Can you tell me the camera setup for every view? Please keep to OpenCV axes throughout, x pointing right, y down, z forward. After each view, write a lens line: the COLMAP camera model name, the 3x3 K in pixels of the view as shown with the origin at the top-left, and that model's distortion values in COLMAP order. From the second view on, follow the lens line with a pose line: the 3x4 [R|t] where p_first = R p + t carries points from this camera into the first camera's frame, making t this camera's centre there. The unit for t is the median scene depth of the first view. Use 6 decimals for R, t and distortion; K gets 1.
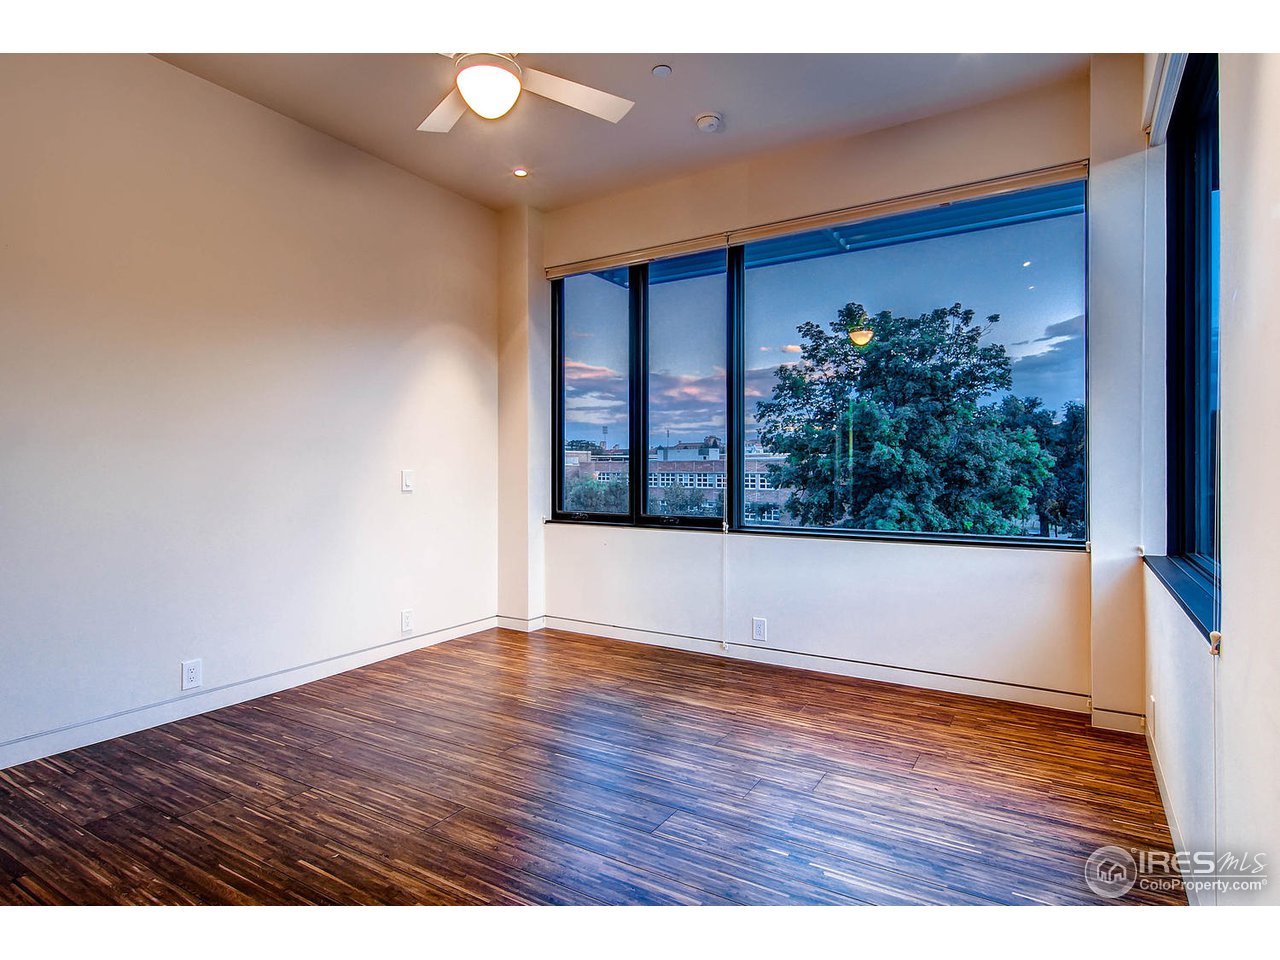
lens RADIAL K [[696.6, 0, 634.9], [0, 696.6, 476.7], [0, 0, 1]] dist [0.018740, -0.003541]
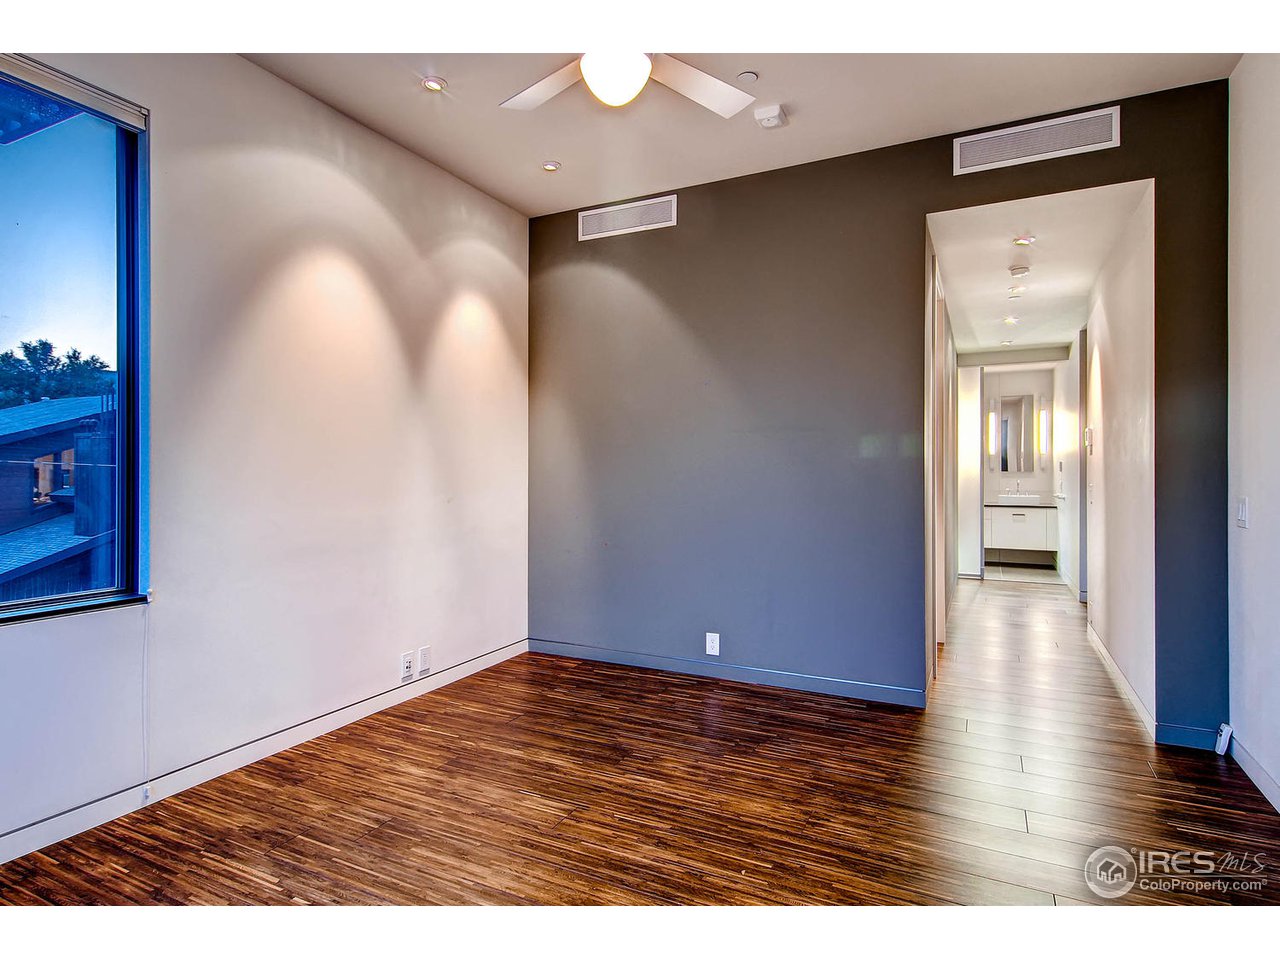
lens RADIAL K [[696.6, 0, 633.5], [0, 696.6, 473.4], [0, 0, 1]] dist [0.018740, -0.003541]
pose [[-0.994943, -0.003507, -0.100376, -0.092977], [-0.004815, 0.999907, 0.012786, -0.041291], [0.100322, 0.013204, -0.994867, 1.210803]]
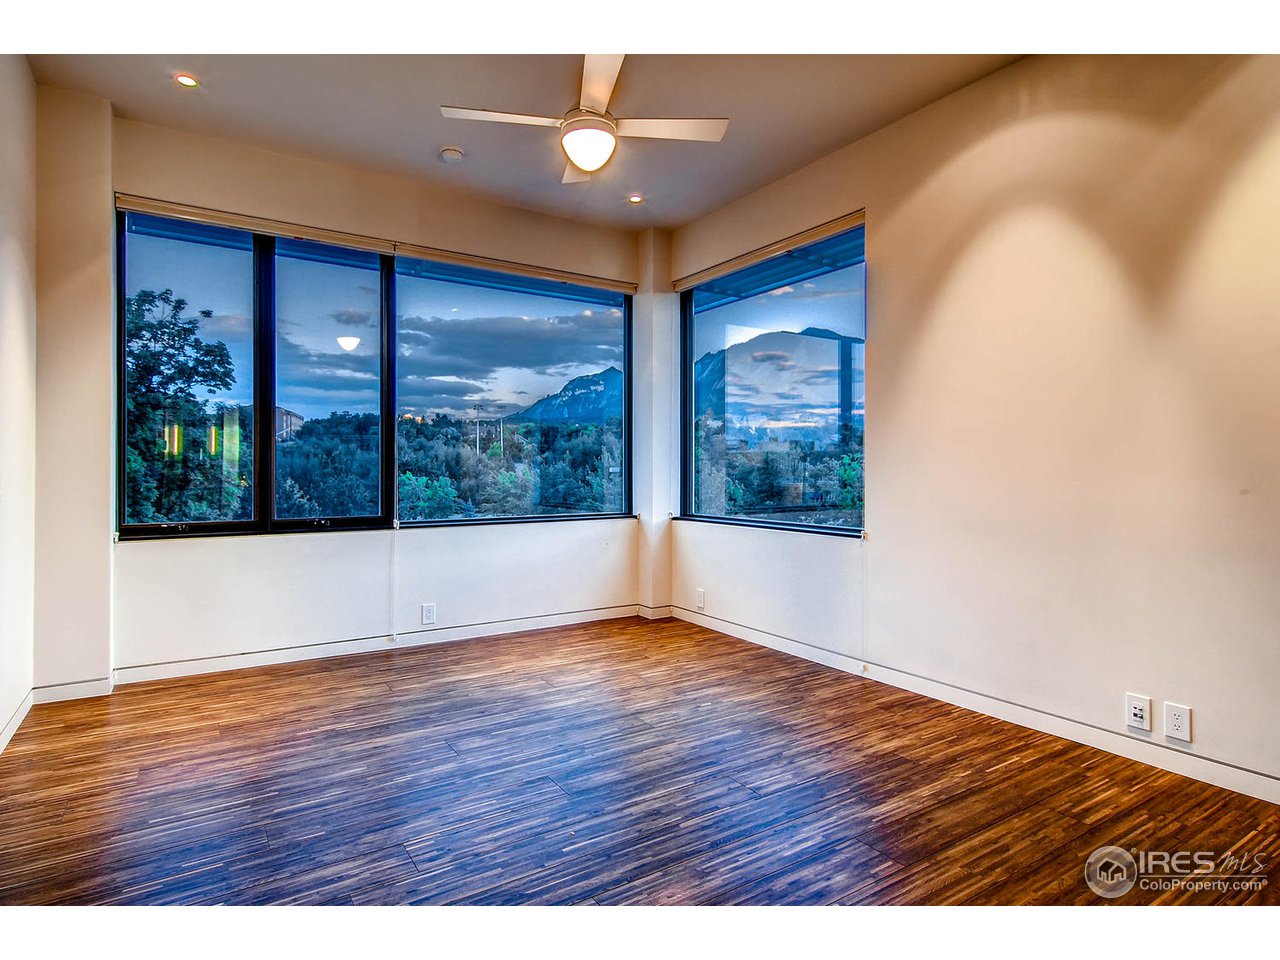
lens RADIAL K [[696.6, 0, 638.8], [0, 696.6, 473.8], [0, 0, 1]] dist [0.018740, -0.003541]
pose [[0.421058, -0.005370, 0.907018, -0.803555], [0.007640, 0.999968, 0.002374, -0.002780], [-0.907002, 0.005930, 0.421085, 0.276154]]
